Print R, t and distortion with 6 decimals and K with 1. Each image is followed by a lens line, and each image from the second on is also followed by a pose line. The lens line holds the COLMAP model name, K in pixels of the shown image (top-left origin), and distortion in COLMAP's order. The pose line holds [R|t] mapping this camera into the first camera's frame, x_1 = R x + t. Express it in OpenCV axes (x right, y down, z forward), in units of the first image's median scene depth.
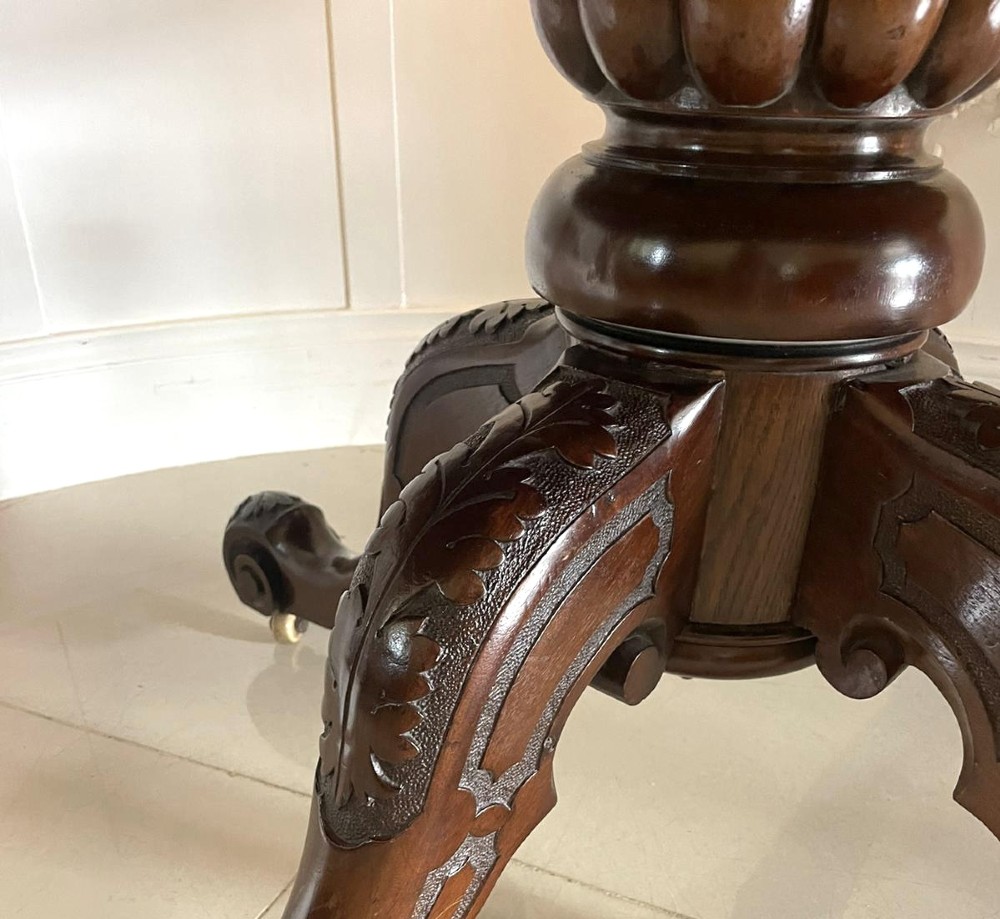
lens RADIAL K [[1056.3, 0, 490.4], [0, 1056.3, 692.1], [0, 0, 1]] dist [0.014890, 0.000000]
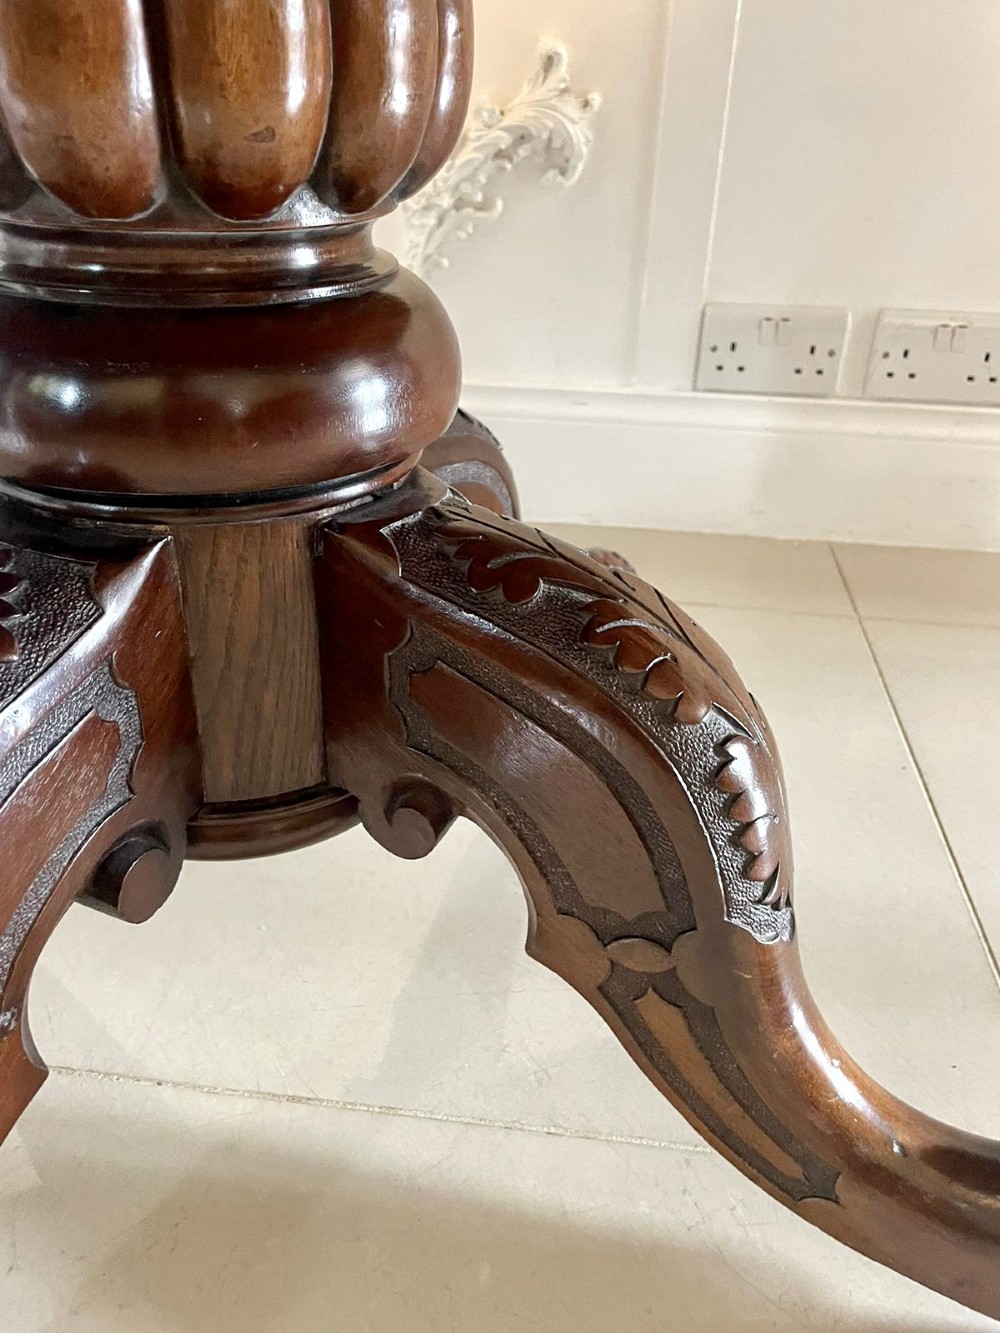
lens RADIAL K [[1046.4, 0, 517.7], [0, 1046.4, 669.6], [0, 0, 1]] dist [0.074219, -0.100264]
pose [[0.947218, -0.136562, 0.290051, 0.212895], [0.147922, 0.988844, -0.017497, -0.130564], [-0.284426, 0.059478, 0.956851, 0.138281]]
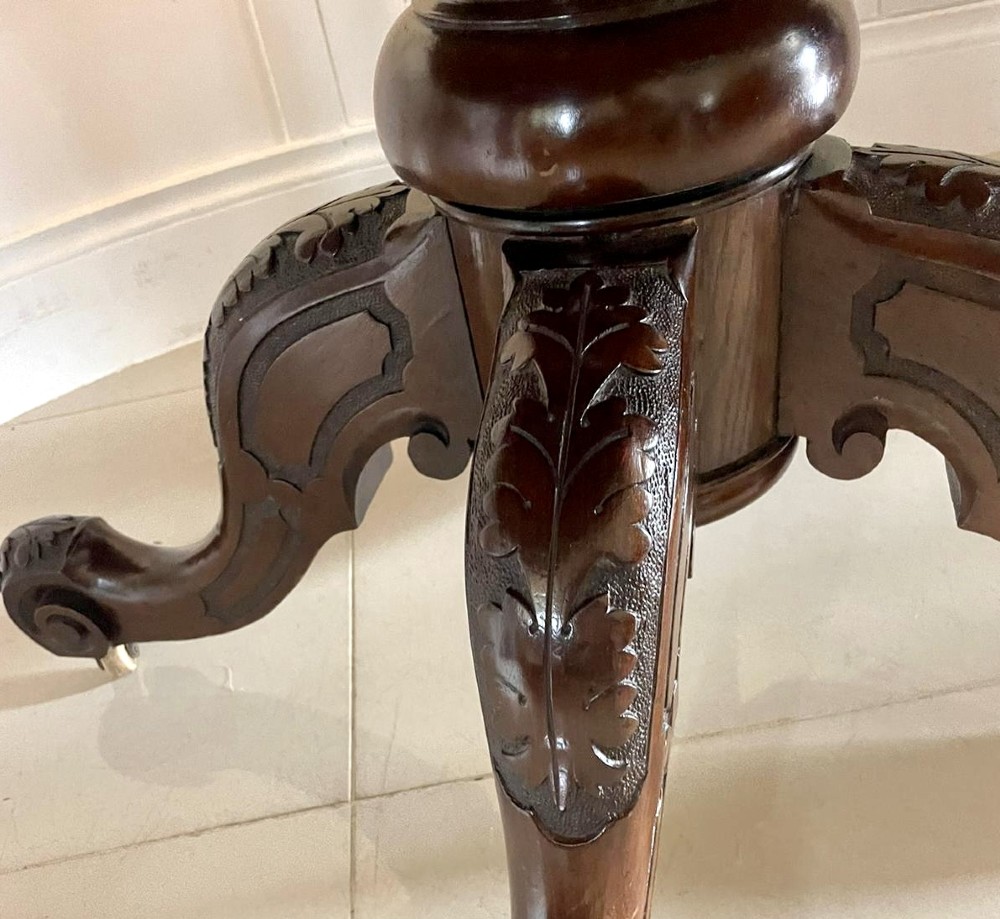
lens RADIAL K [[1056.3, 0, 519.2], [0, 1056.3, 694.2], [0, 0, 1]] dist [0.014890, 0.000000]
pose [[0.837028, -0.464988, 0.288393, -0.363627], [0.411689, 0.882386, 0.227830, -0.195612], [-0.360412, -0.071972, 0.930013, 0.131393]]
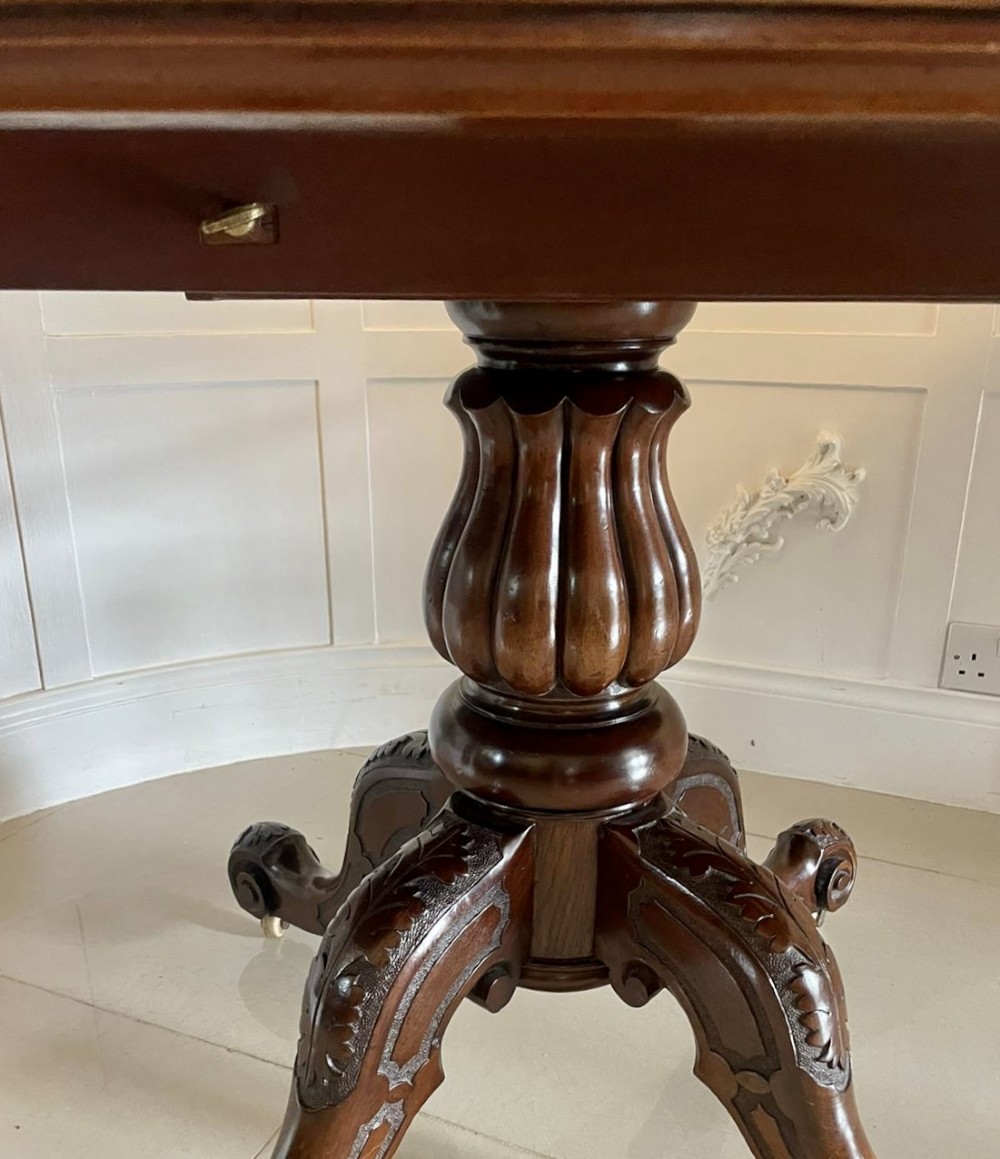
lens RADIAL K [[1142.4, 0, 490.6], [0, 1142.4, 659.2], [0, 0, 1]] dist [0.051417, 0.000000]
pose [[0.999973, -0.006534, 0.003391, 0.135388], [0.007119, 0.975619, -0.219356, -0.137609], [-0.001875, 0.219374, 0.975639, -0.871084]]
